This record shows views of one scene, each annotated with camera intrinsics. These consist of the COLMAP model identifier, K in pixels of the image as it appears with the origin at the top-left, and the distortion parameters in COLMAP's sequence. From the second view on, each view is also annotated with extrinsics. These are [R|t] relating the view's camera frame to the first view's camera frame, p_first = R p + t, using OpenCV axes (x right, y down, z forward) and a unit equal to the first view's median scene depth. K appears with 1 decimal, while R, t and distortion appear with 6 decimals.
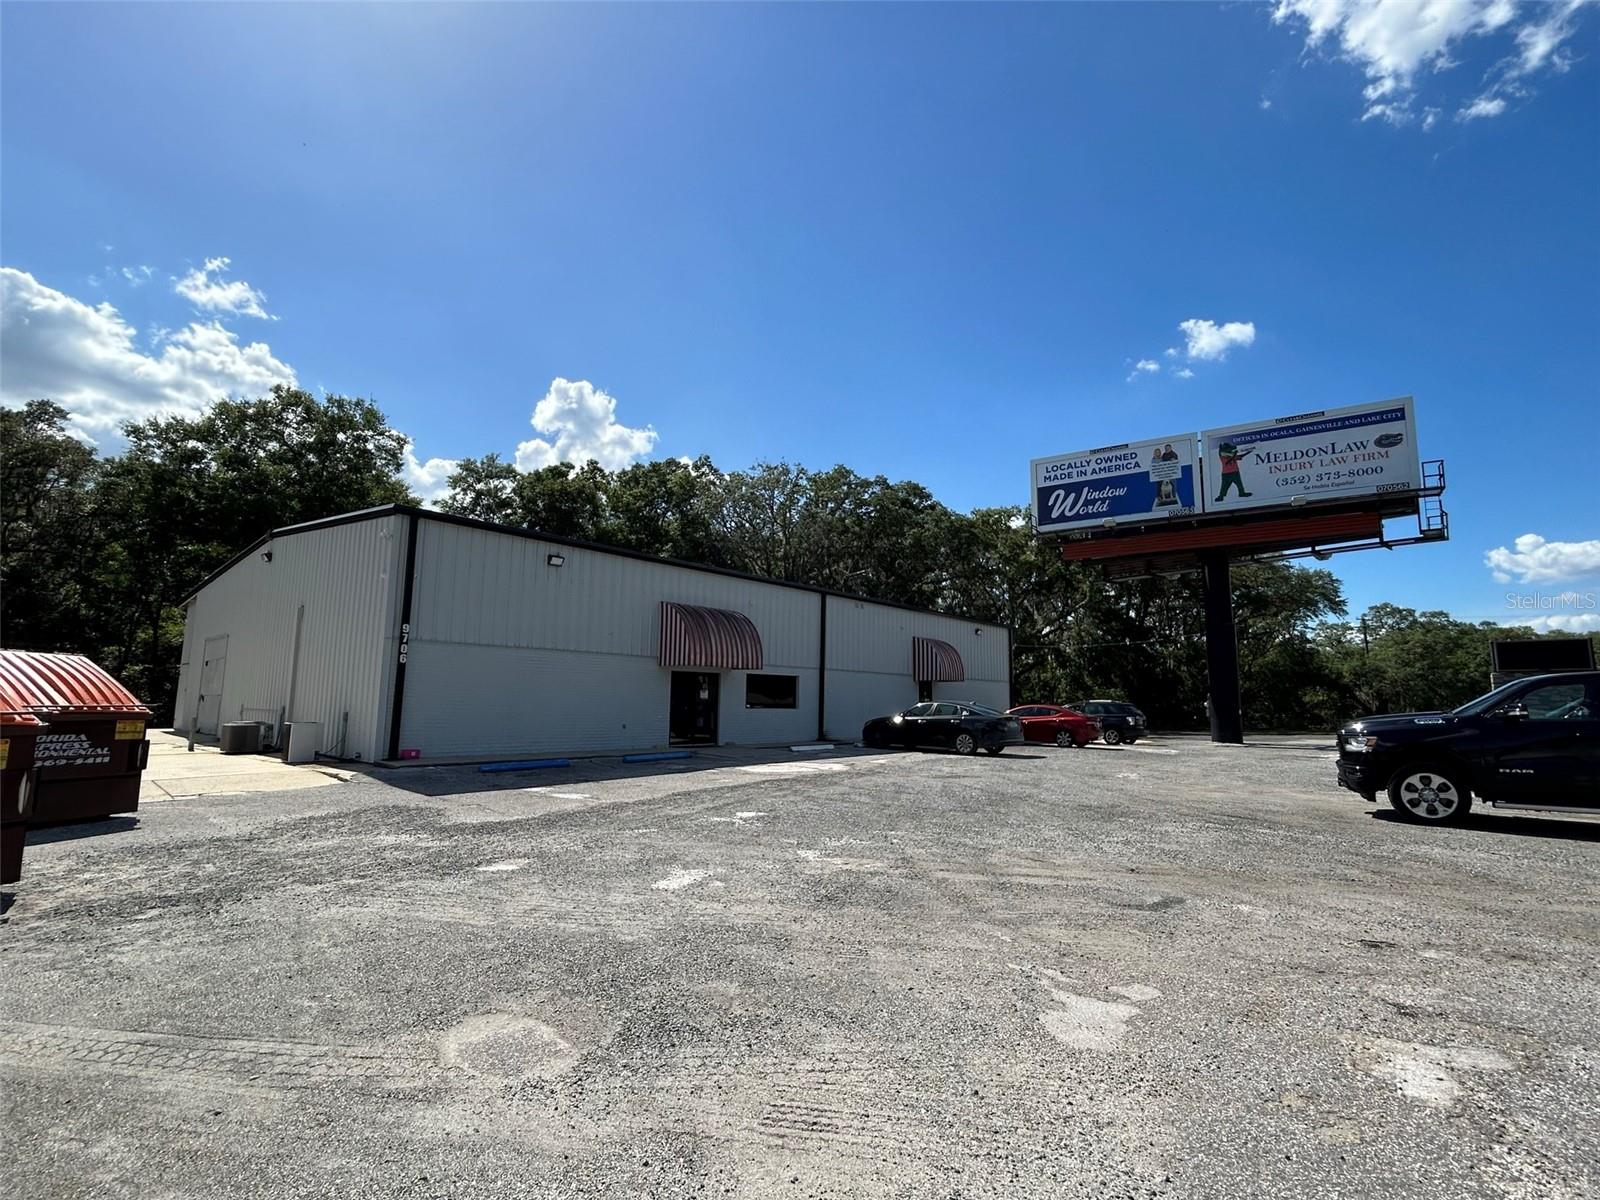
lens RADIAL K [[754.3, 0, 797.6], [0, 754.3, 603.9], [0, 0, 1]] dist [0.003678, 0.000640]
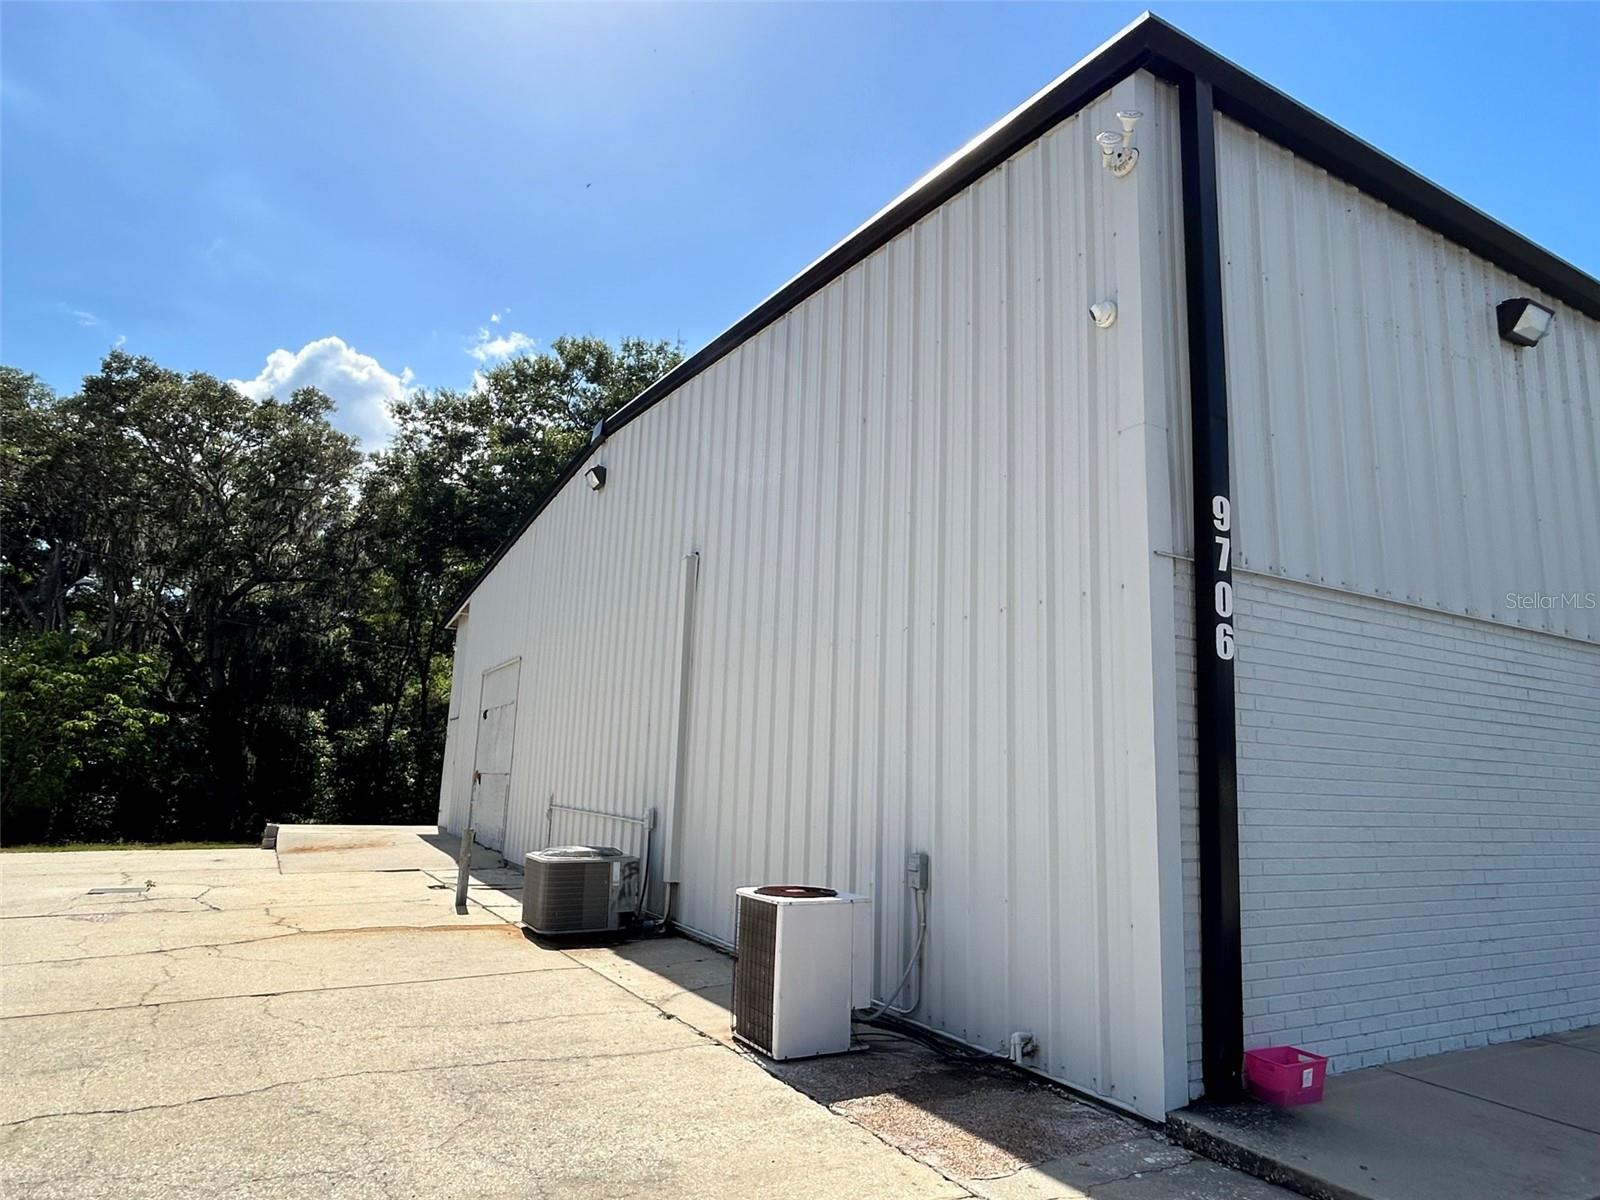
lens RADIAL K [[941.2, 0, 800.5], [0, 941.2, 603.0], [0, 0, 1]] dist [-0.004639, -0.000543]
pose [[0.945395, -0.041816, -0.323233, -0.202624], [0.022323, 0.997714, -0.063782, 0.027797], [0.325161, 0.053084, 0.944168, 0.252839]]
